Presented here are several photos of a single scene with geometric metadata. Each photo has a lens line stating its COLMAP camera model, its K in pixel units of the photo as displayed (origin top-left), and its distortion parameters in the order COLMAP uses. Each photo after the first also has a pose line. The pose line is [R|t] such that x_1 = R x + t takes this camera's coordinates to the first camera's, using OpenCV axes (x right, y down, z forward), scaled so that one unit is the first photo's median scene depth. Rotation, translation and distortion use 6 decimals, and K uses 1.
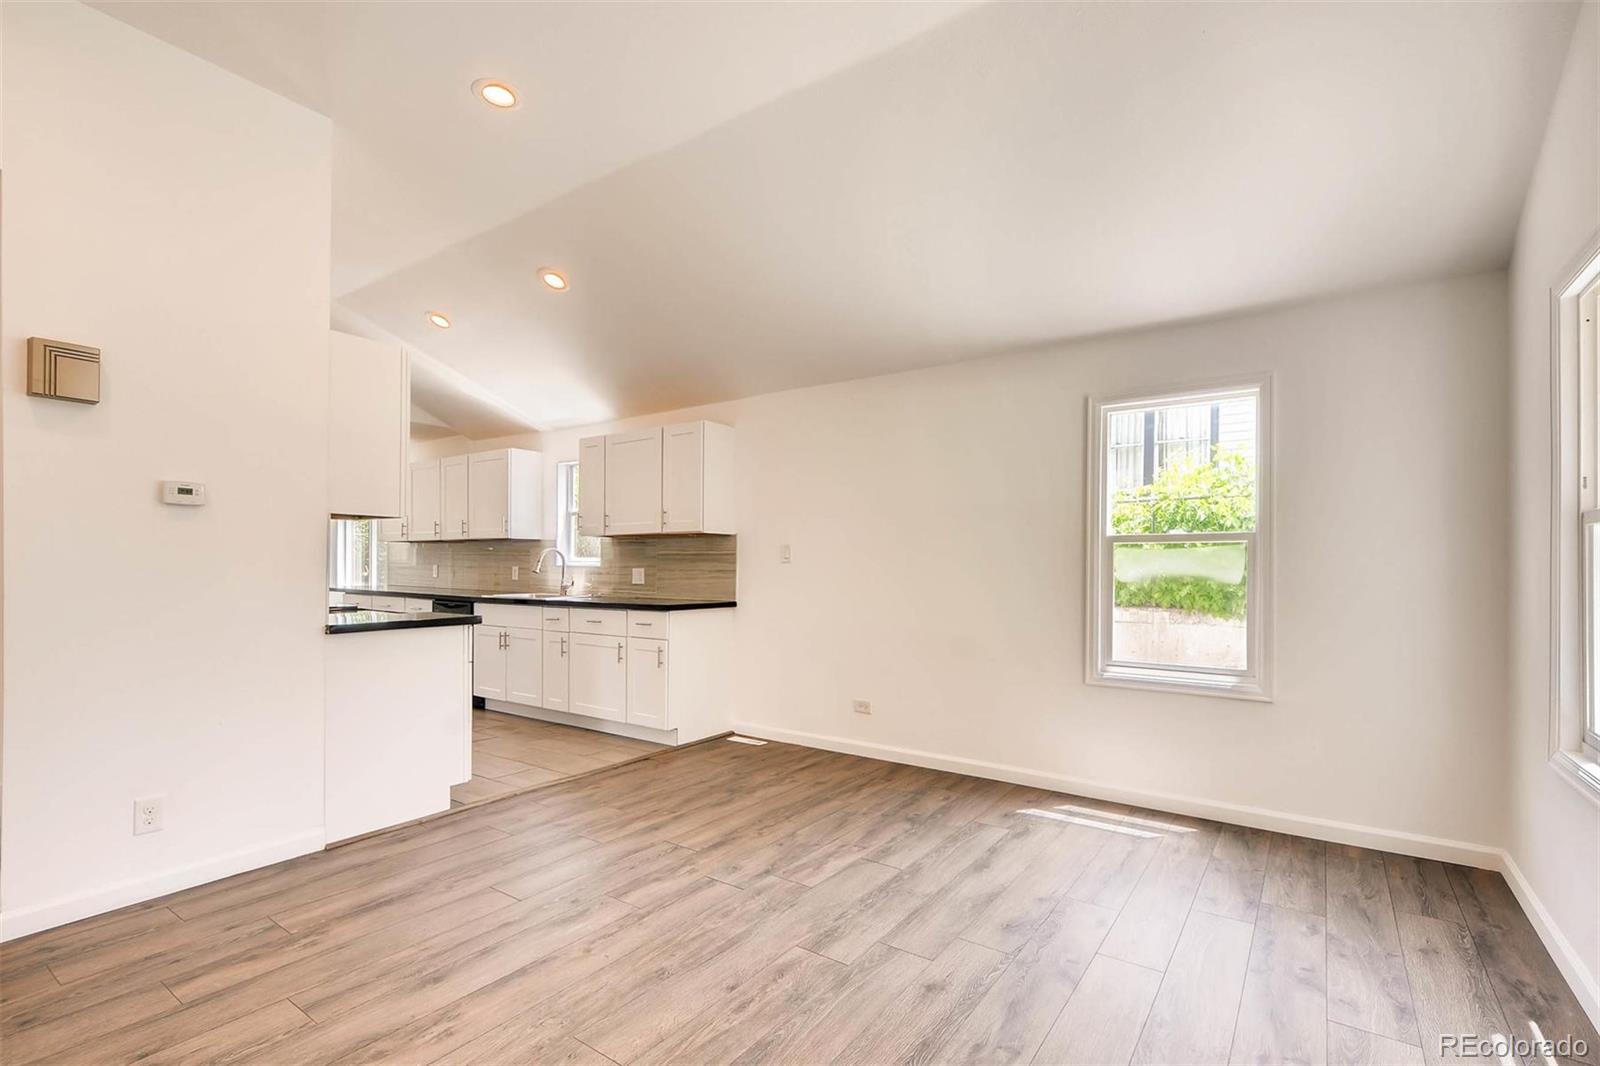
lens RADIAL K [[724.5, 0, 804.4], [0, 724.5, 568.7], [0, 0, 1]] dist [0.009291, 0.000274]
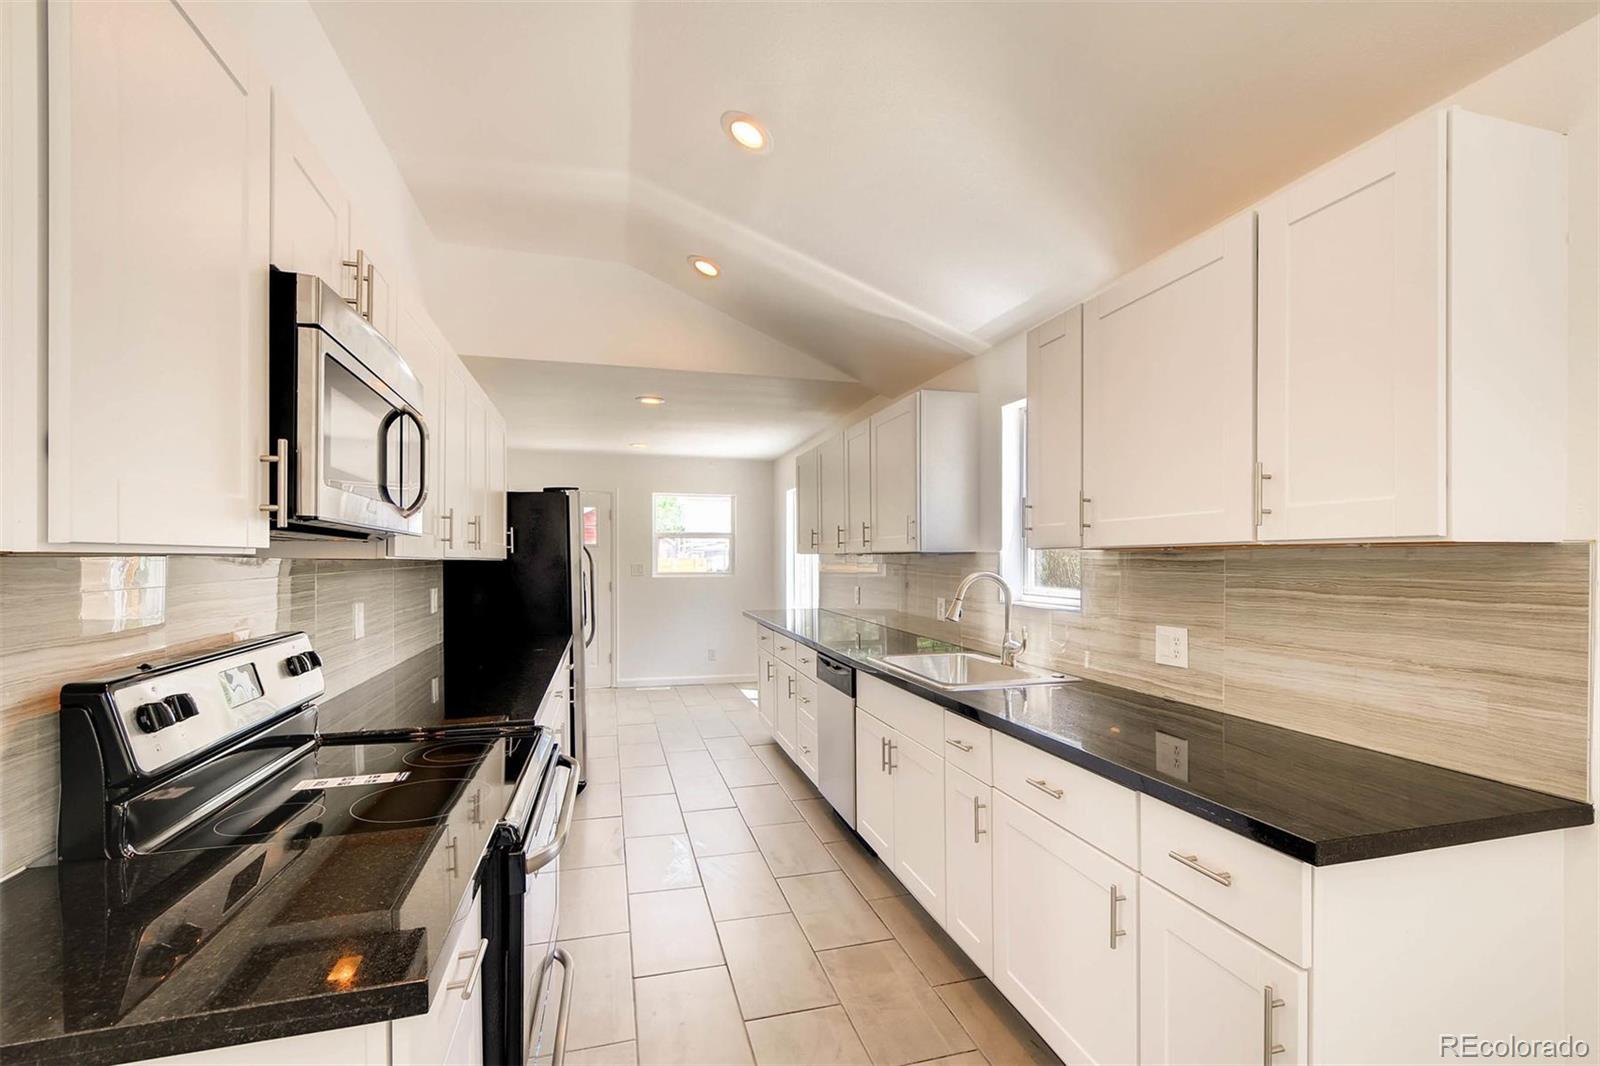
lens RADIAL K [[719.7, 0, 817.0], [0, 719.7, 565.5], [0, 0, 1]] dist [0.007463, -0.003557]
pose [[0.783944, -0.002029, -0.620828, -0.230771], [0.006662, 0.999965, 0.005144, -0.064495], [0.620796, -0.008168, 0.783930, 0.966151]]
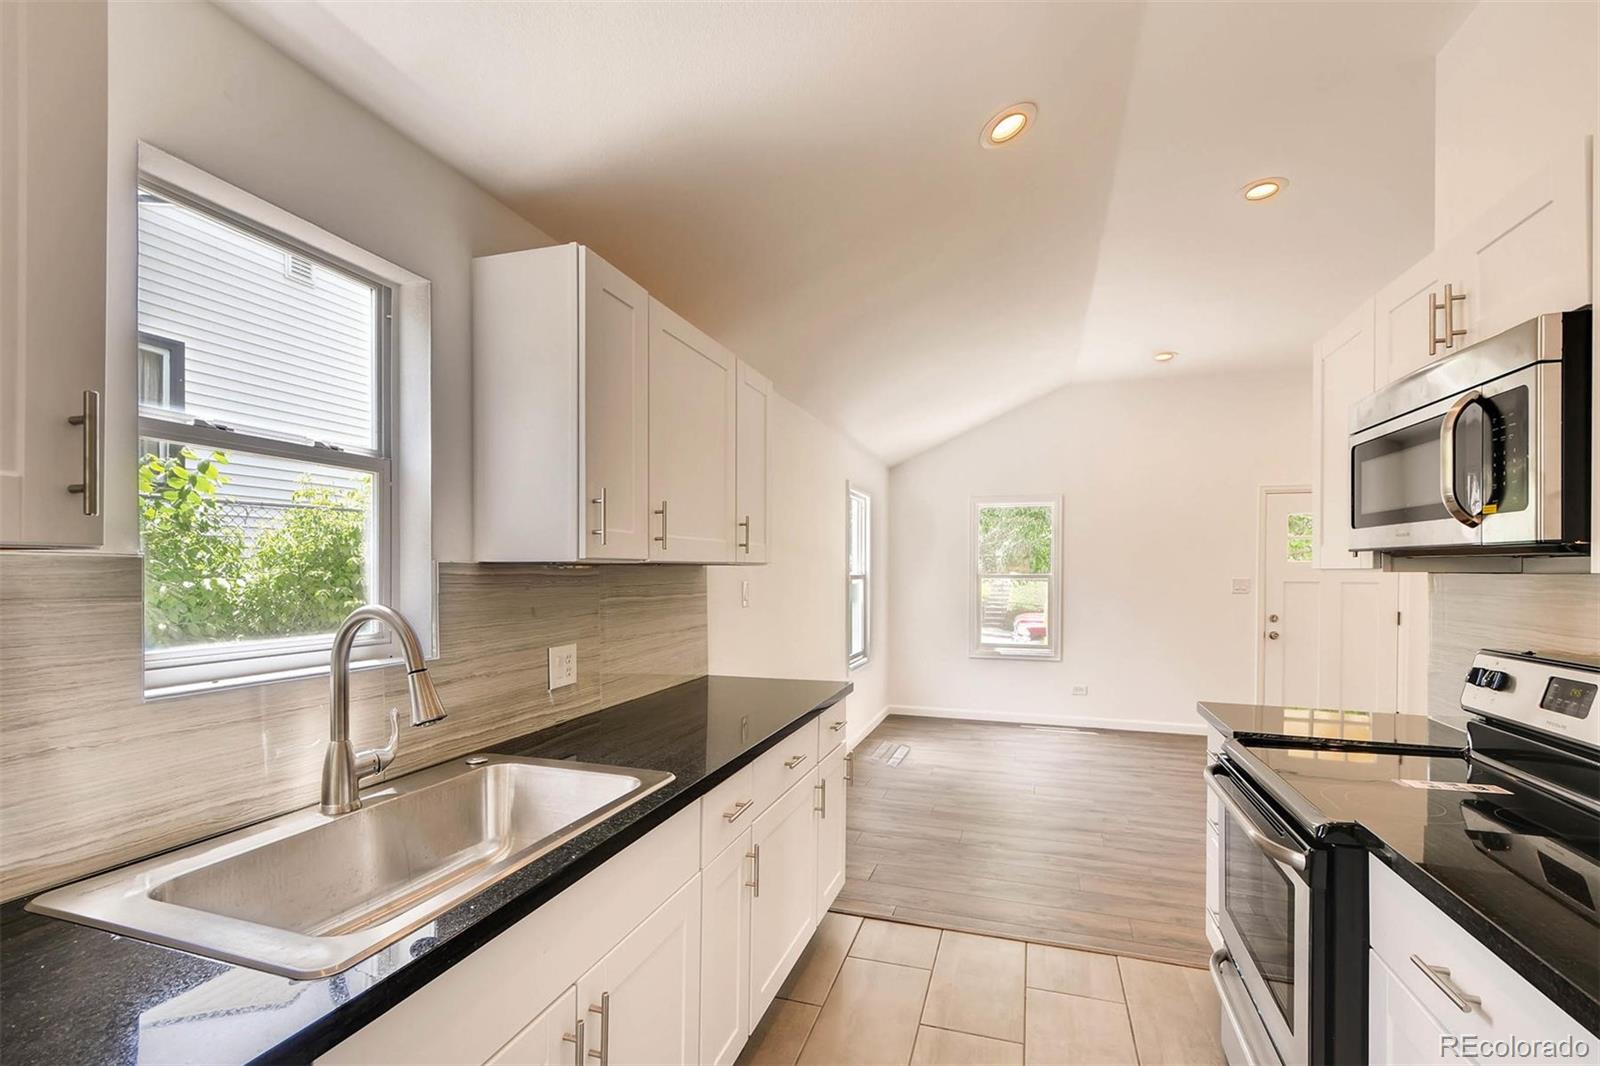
lens RADIAL K [[719.7, 0, 805.2], [0, 719.7, 586.7], [0, 0, 1]] dist [0.007463, -0.003557]
pose [[-0.307391, -0.028980, 0.951142, -1.065435], [-0.002965, 0.999560, 0.029497, -0.072872], [-0.951579, 0.006247, -0.307342, 1.697481]]
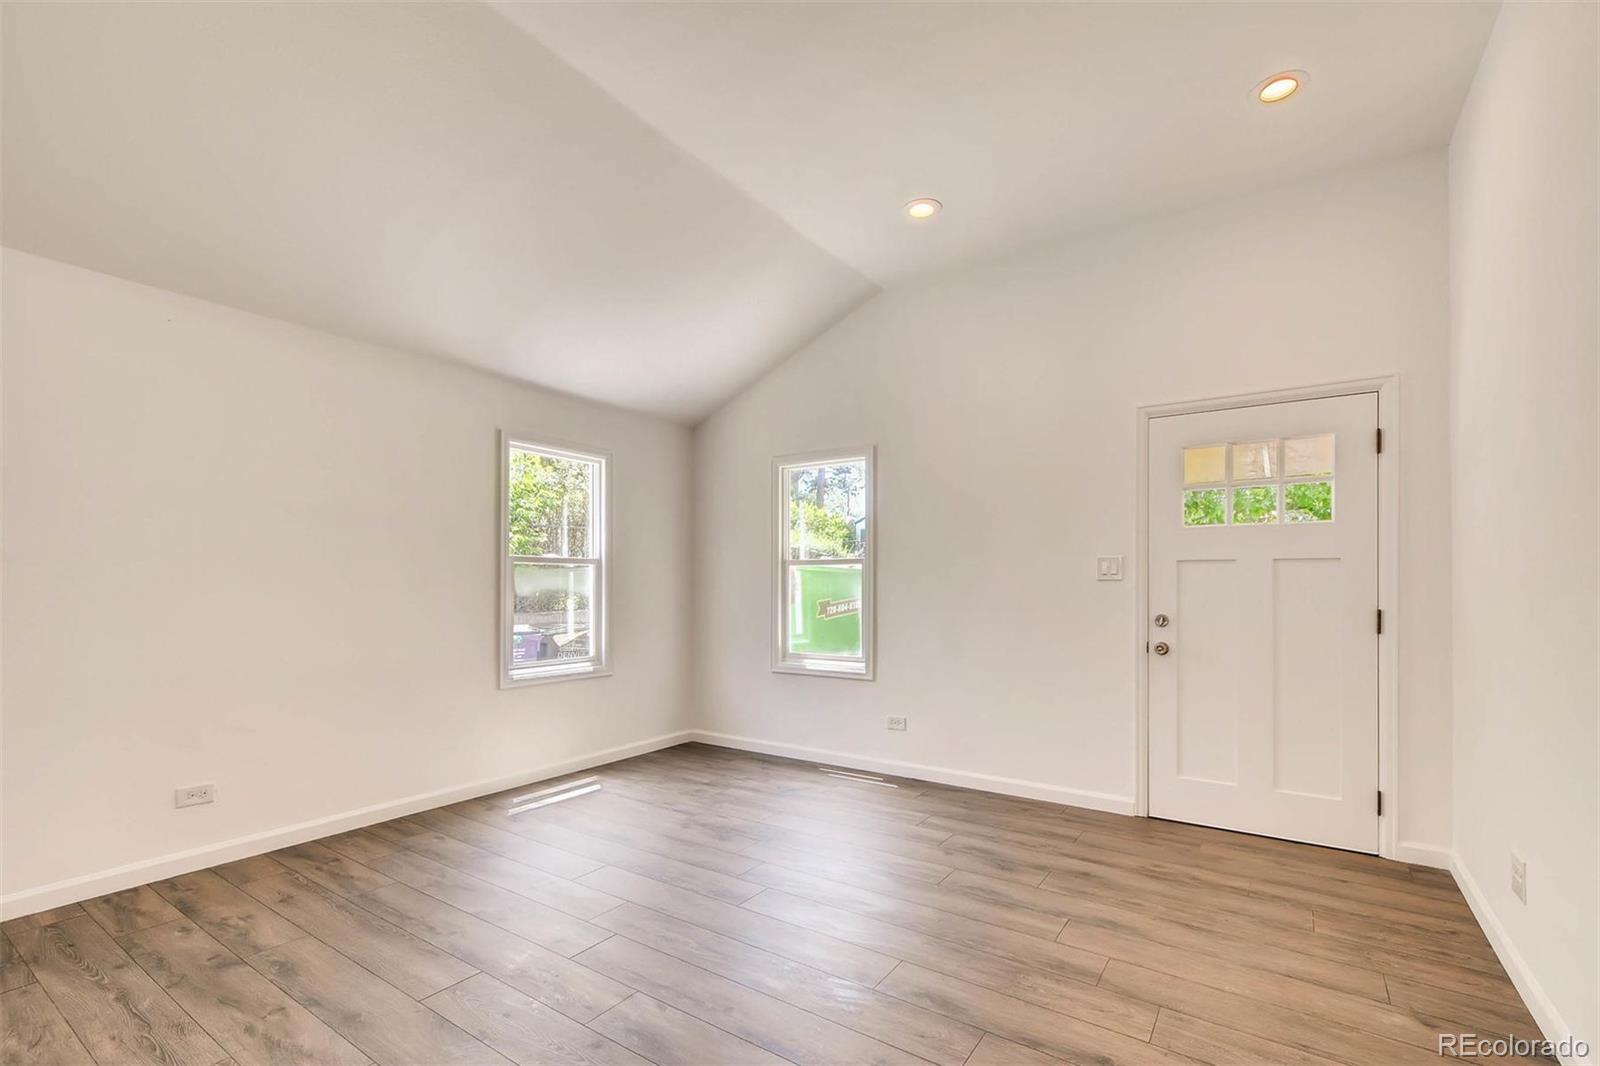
lens RADIAL K [[719.7, 0, 813.8], [0, 719.7, 577.8], [0, 0, 1]] dist [0.007463, -0.003557]
pose [[-0.029870, 0.002475, 0.999551, -0.804722], [0.000928, 0.999997, -0.002448, -0.008777], [-0.999553, 0.000854, -0.029872, 0.615477]]
